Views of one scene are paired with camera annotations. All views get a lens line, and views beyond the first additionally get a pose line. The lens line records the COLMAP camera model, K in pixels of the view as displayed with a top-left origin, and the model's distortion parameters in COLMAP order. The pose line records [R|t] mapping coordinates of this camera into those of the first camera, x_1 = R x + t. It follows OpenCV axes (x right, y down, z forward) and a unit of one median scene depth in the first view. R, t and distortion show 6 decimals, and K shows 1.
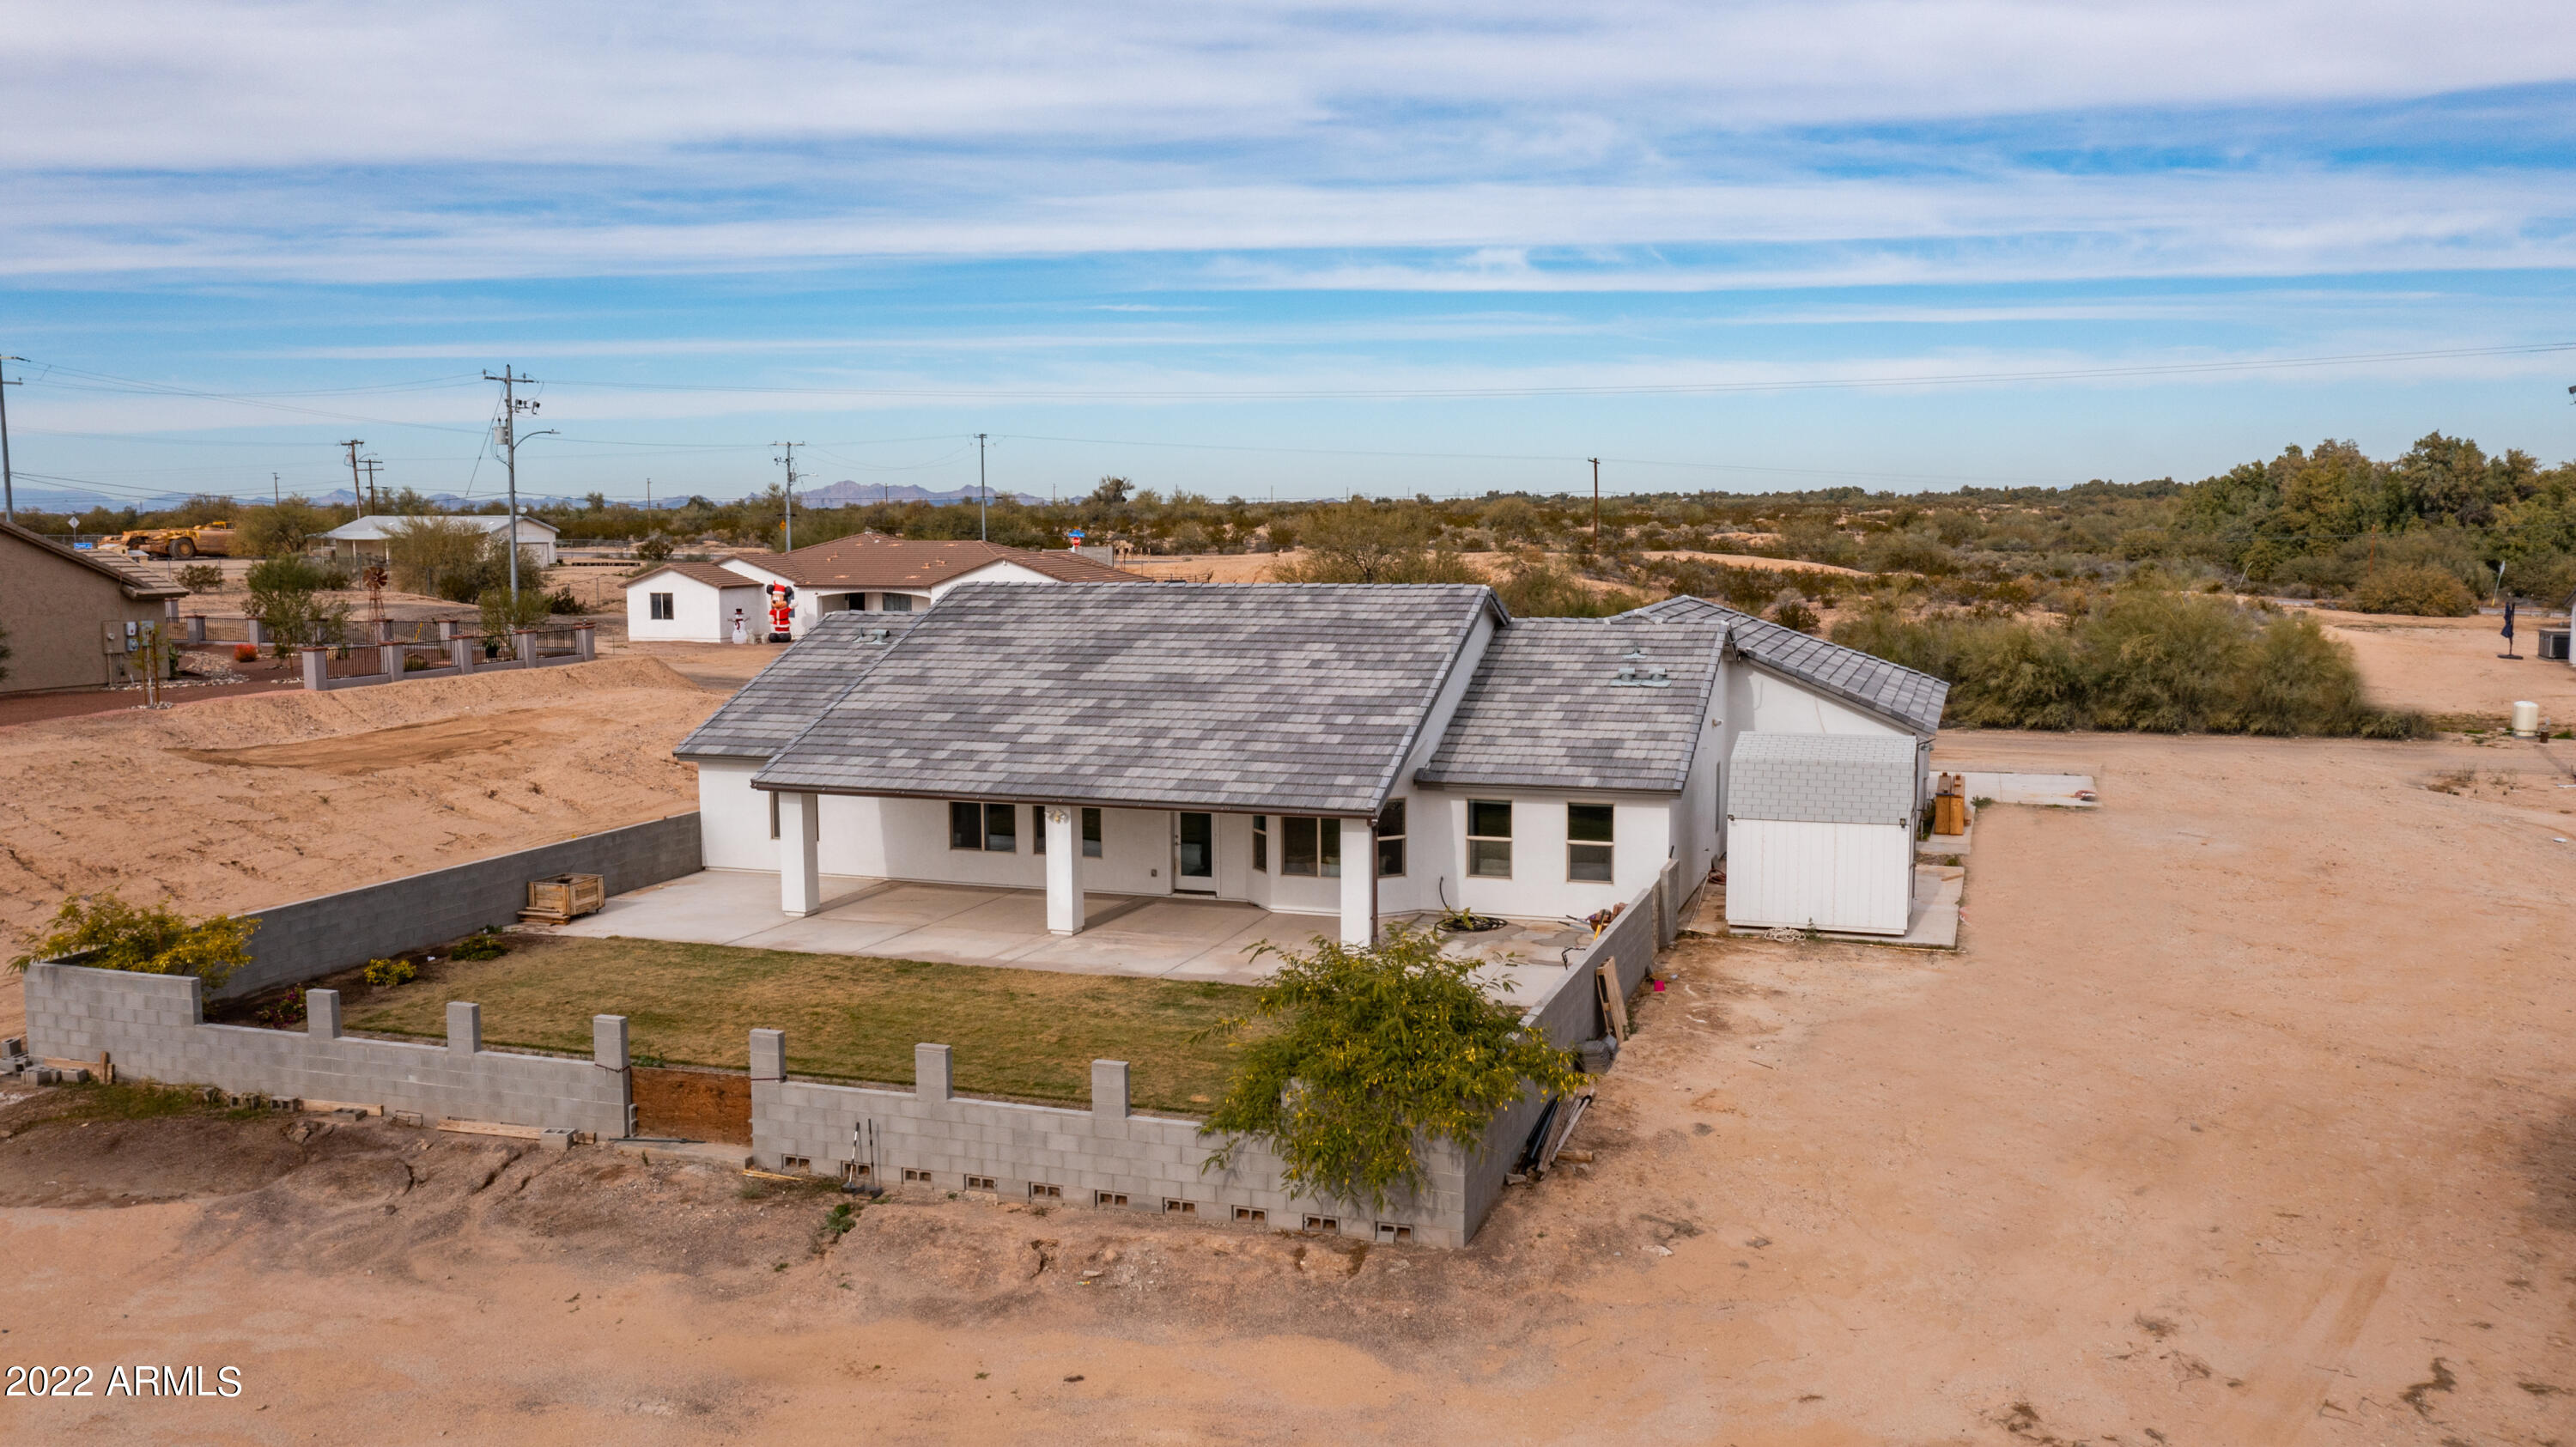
lens RADIAL K [[2020.5, 0, 1282.1], [0, 2020.5, 757.7], [0, 0, 1]] dist [-0.019133, 0.051568]
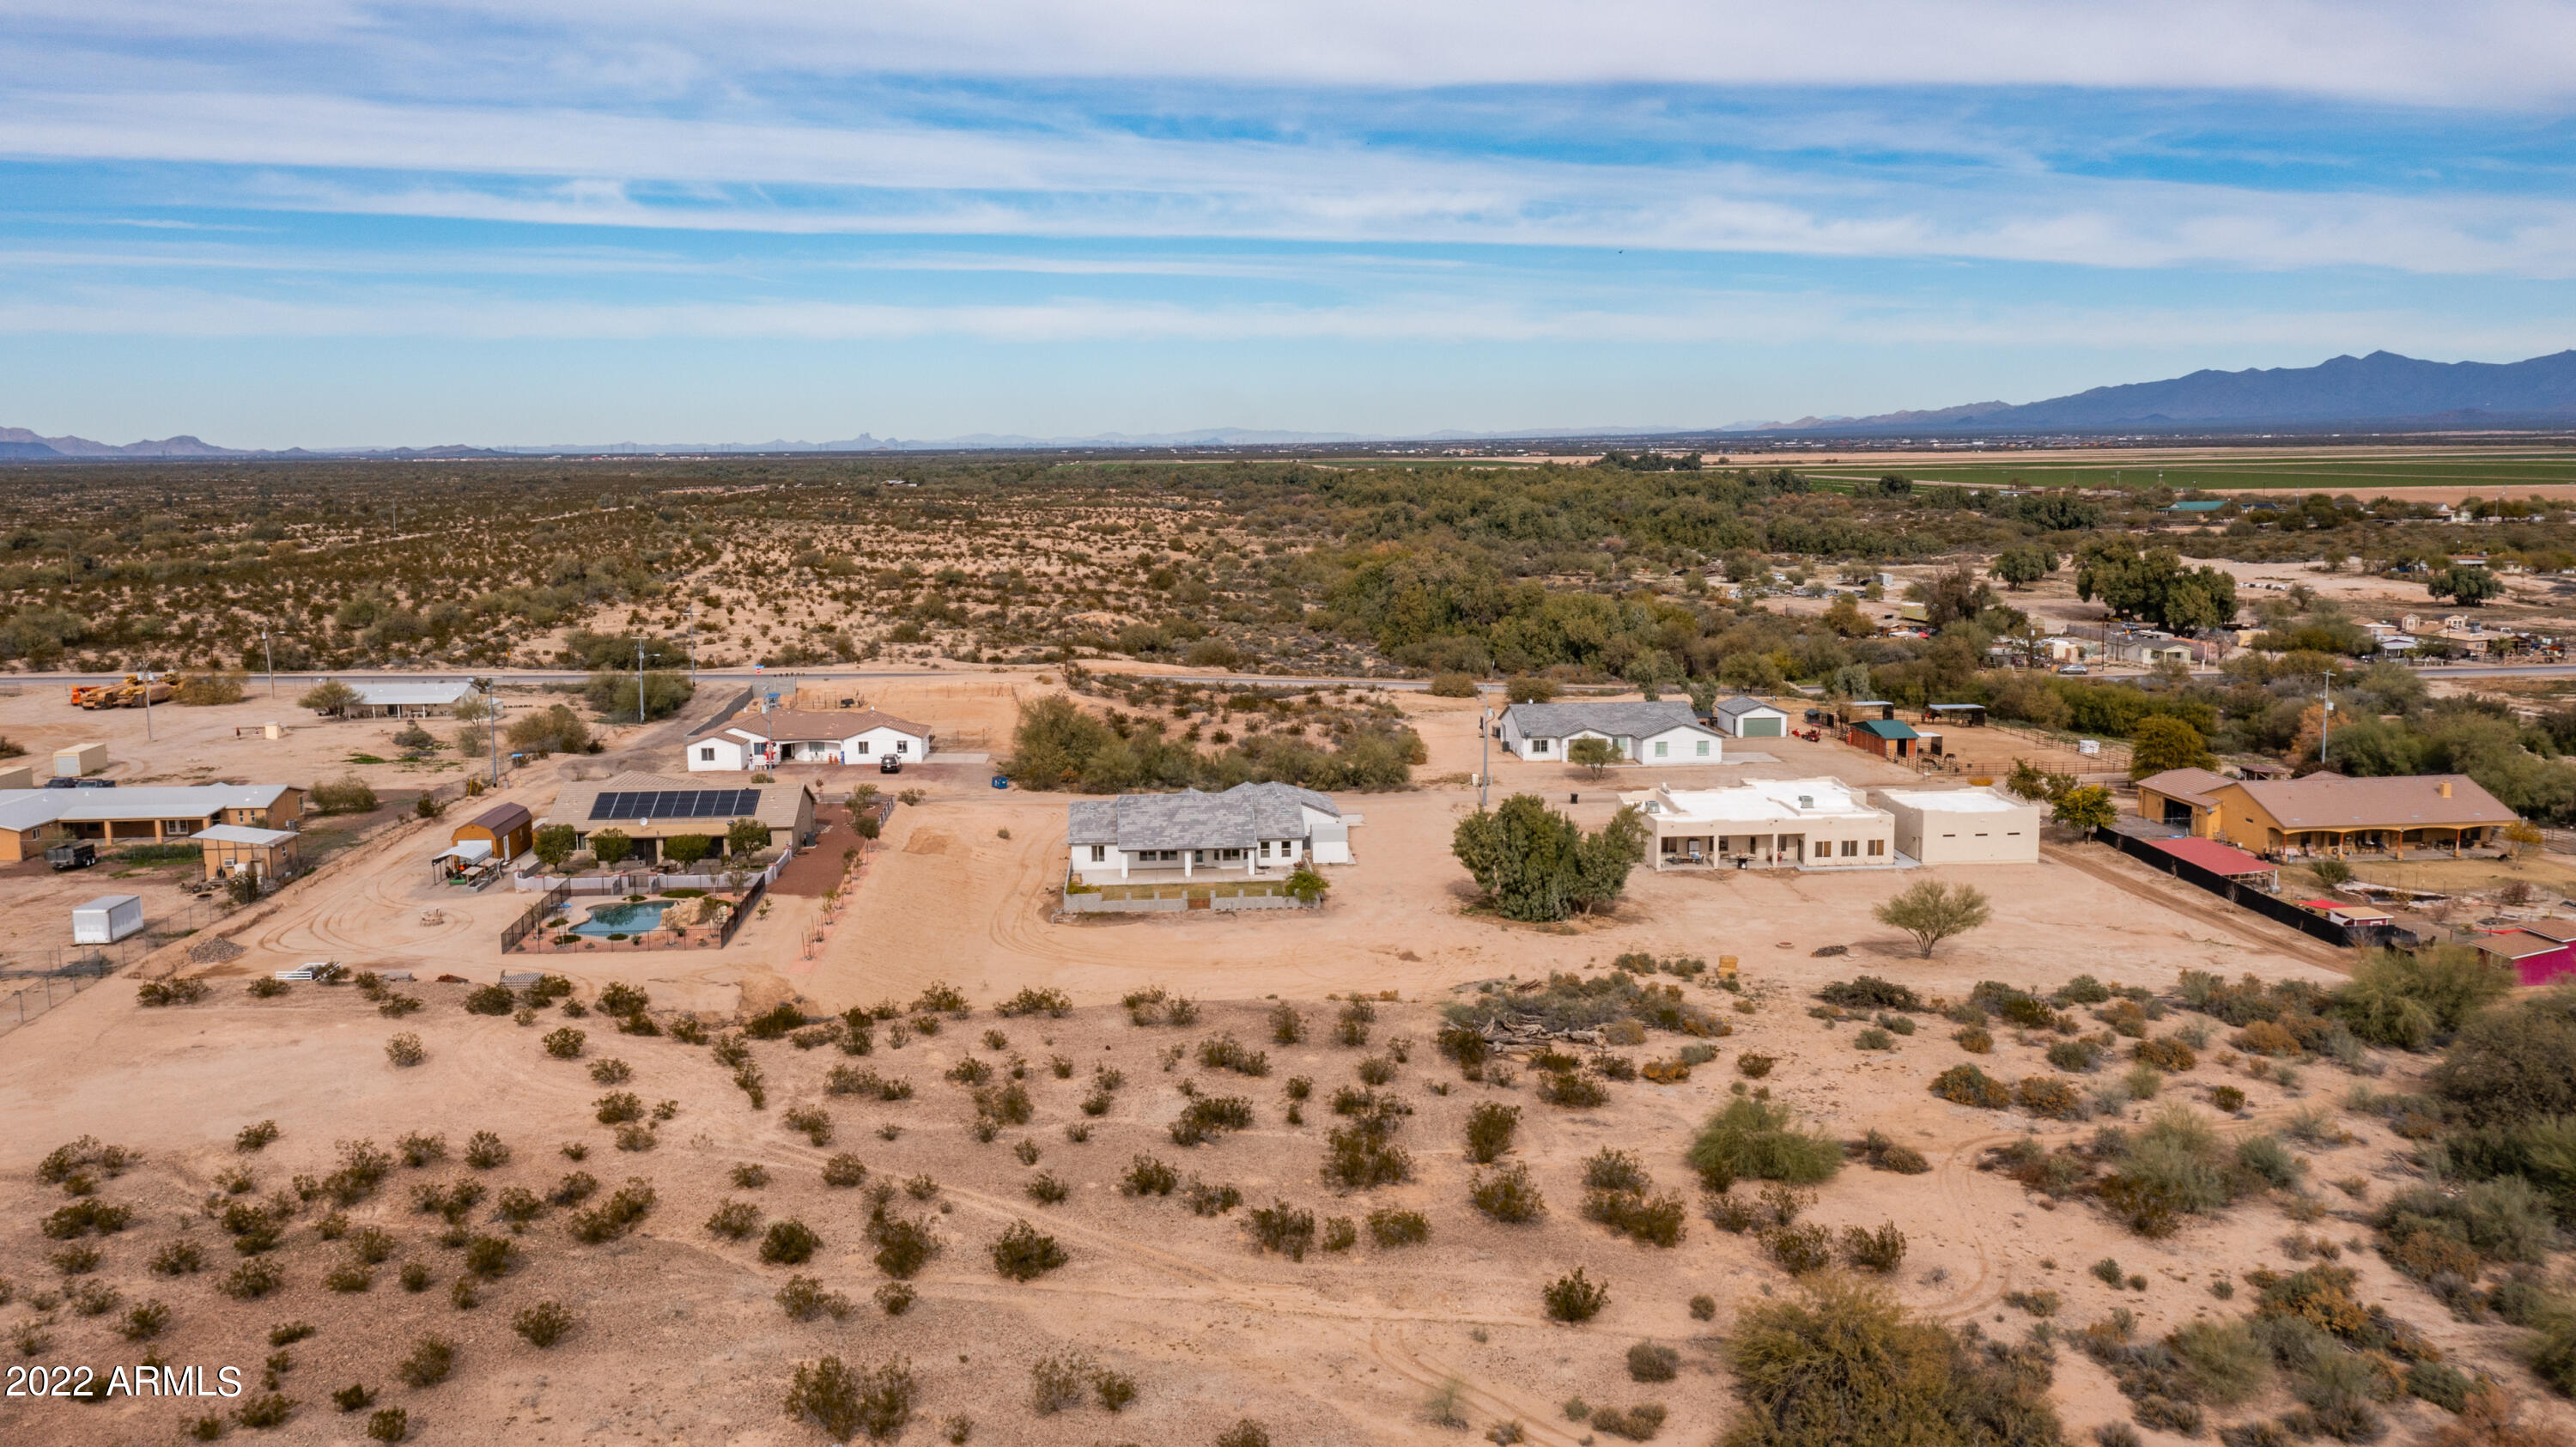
lens RADIAL K [[2020.5, 0, 1308.8], [0, 2020.5, 718.7], [0, 0, 1]] dist [-0.019133, 0.051568]
pose [[0.912518, -0.053145, 0.405569, -1.794115], [0.049849, 0.998582, 0.018694, -0.368012], [-0.405987, 0.003159, 0.913873, -3.554048]]
